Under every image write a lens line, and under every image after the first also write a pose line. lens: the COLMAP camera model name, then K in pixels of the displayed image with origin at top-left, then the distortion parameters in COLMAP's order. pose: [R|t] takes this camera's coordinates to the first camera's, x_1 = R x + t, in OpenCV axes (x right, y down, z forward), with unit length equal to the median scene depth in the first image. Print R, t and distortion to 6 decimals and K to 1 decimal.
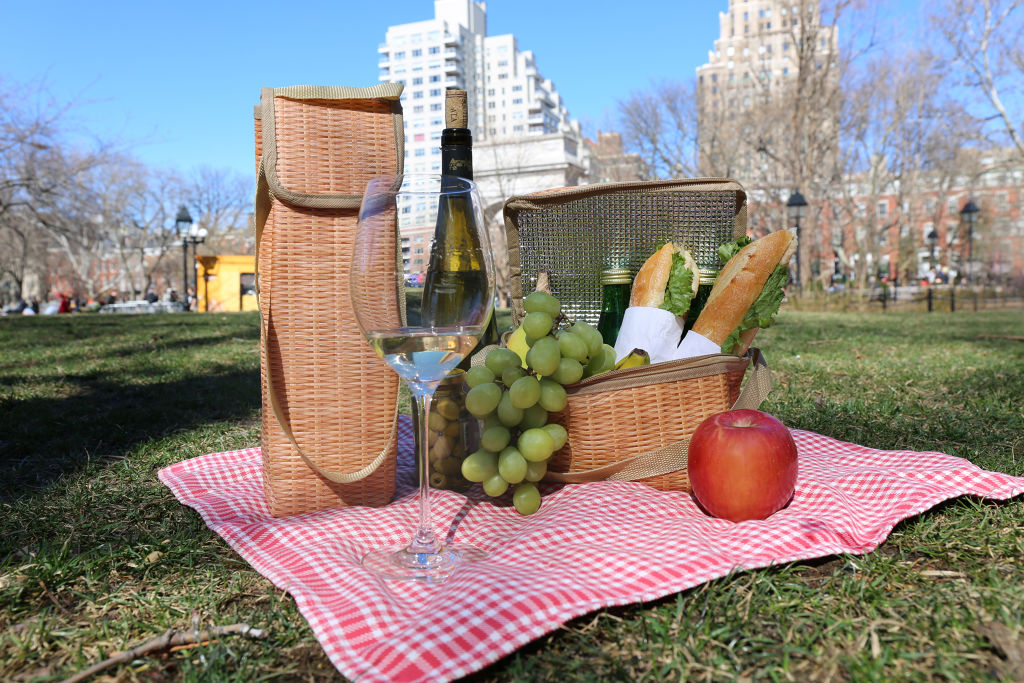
lens RADIAL K [[1485.8, 0, 512.0], [0, 1485.8, 341.5], [0, 0, 1]] dist [0.010346, -0.097545]
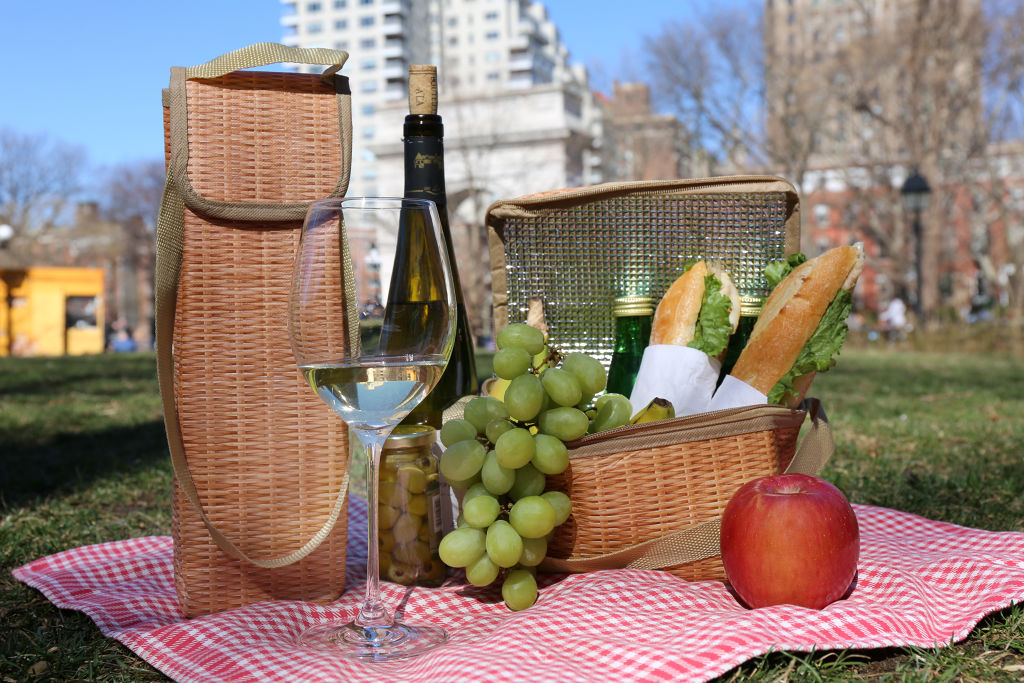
lens RADIAL K [[1751.0, 0, 566.9], [0, 1751.0, 339.3], [0, 0, 1]] dist [0.232400, -0.070122]
pose [[0.999366, -0.002290, 0.035516, 0.008761], [0.003223, 0.999651, -0.026225, -0.006013], [-0.035444, 0.026323, 0.999025, 0.219491]]
